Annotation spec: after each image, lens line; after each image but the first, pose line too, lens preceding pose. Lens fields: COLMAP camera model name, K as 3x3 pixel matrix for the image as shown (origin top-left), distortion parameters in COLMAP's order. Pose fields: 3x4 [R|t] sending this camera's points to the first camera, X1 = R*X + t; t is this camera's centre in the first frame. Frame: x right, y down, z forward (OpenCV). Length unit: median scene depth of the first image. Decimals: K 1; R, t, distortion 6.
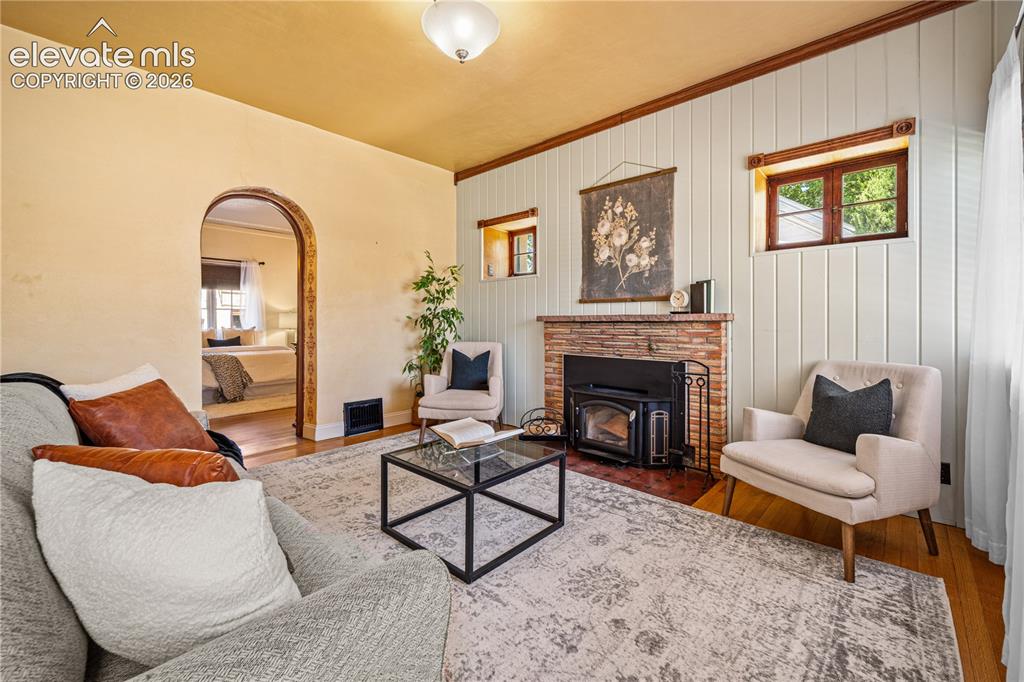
lens RADIAL K [[419.7, 0, 517.4], [0, 419.7, 324.0], [0, 0, 1]] dist [0.005826, -0.001441]
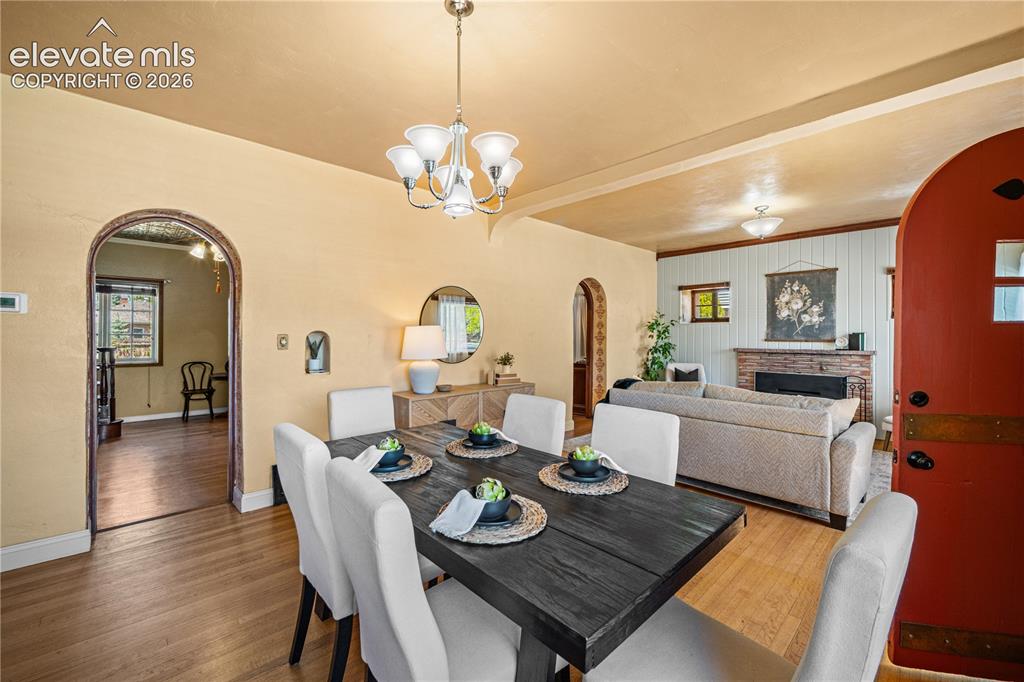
lens RADIAL K [[419.7, 0, 506.3], [0, 419.7, 336.0], [0, 0, 1]] dist [0.005826, -0.001441]
pose [[0.996703, 0.006632, -0.080865, -0.812614], [-0.007405, 0.999930, -0.009266, -0.051536], [0.080797, 0.009834, 0.996682, -0.827188]]
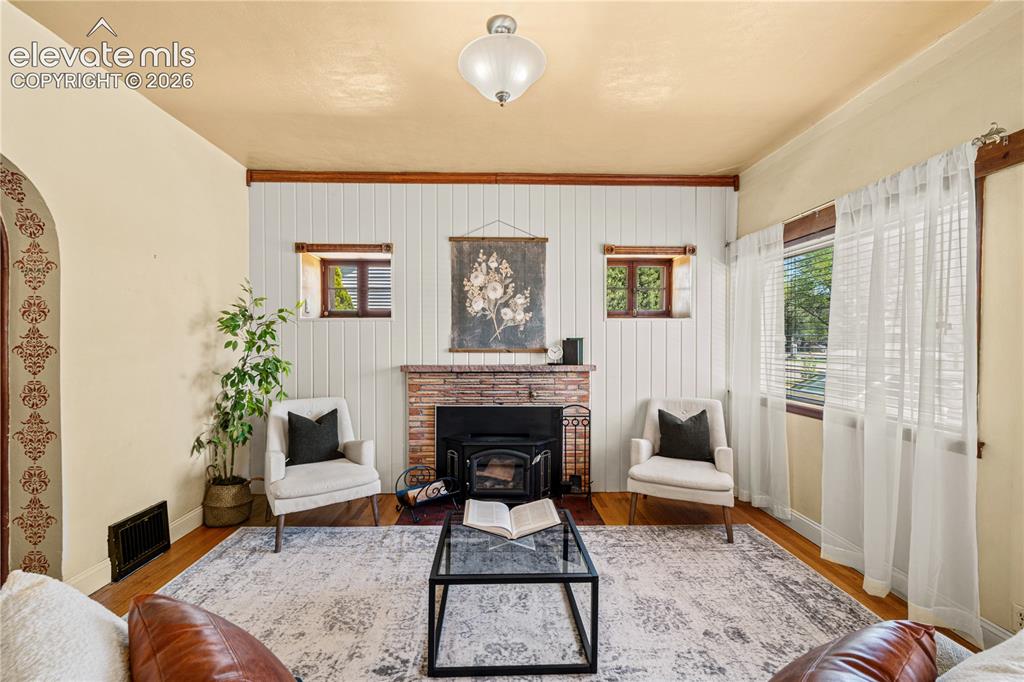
lens RADIAL K [[419.7, 0, 504.1], [0, 419.7, 347.7], [0, 0, 1]] dist [0.005826, -0.001441]
pose [[0.724222, -0.004700, 0.689551, -0.470488], [0.003188, 0.999989, 0.003468, -0.068684], [-0.689559, -0.000313, 0.724229, 0.222388]]
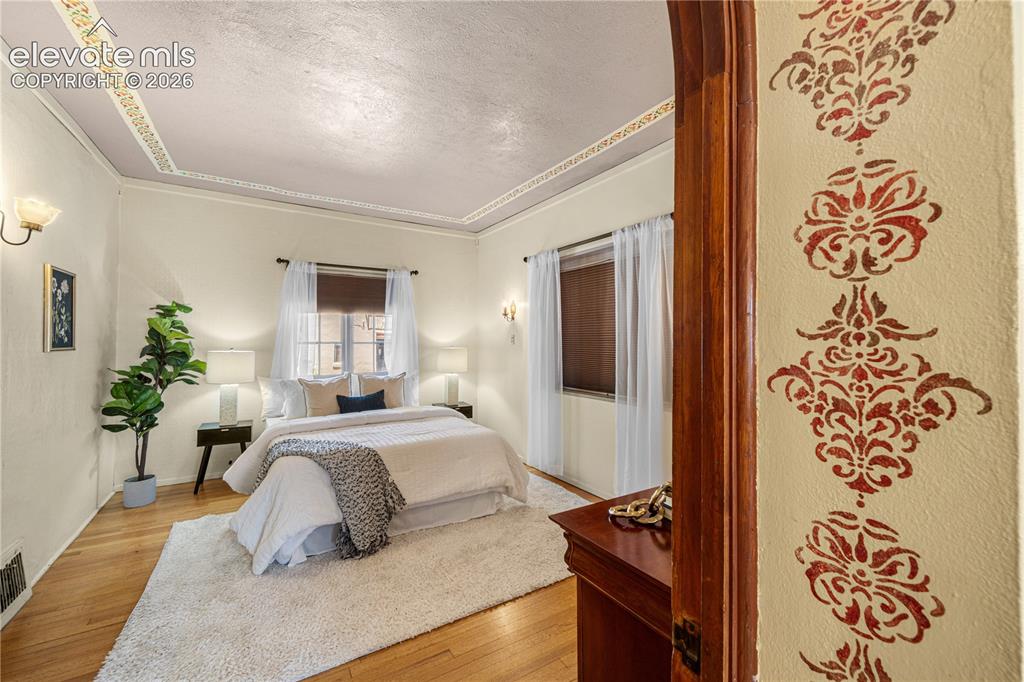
lens RADIAL K [[419.7, 0, 497.9], [0, 419.7, 331.1], [0, 0, 1]] dist [0.005826, -0.001441]
pose [[0.950234, -0.003268, -0.311520, -0.609199], [-0.005717, 0.999594, -0.027926, -0.079627], [0.311484, 0.028317, 0.949829, 0.918893]]
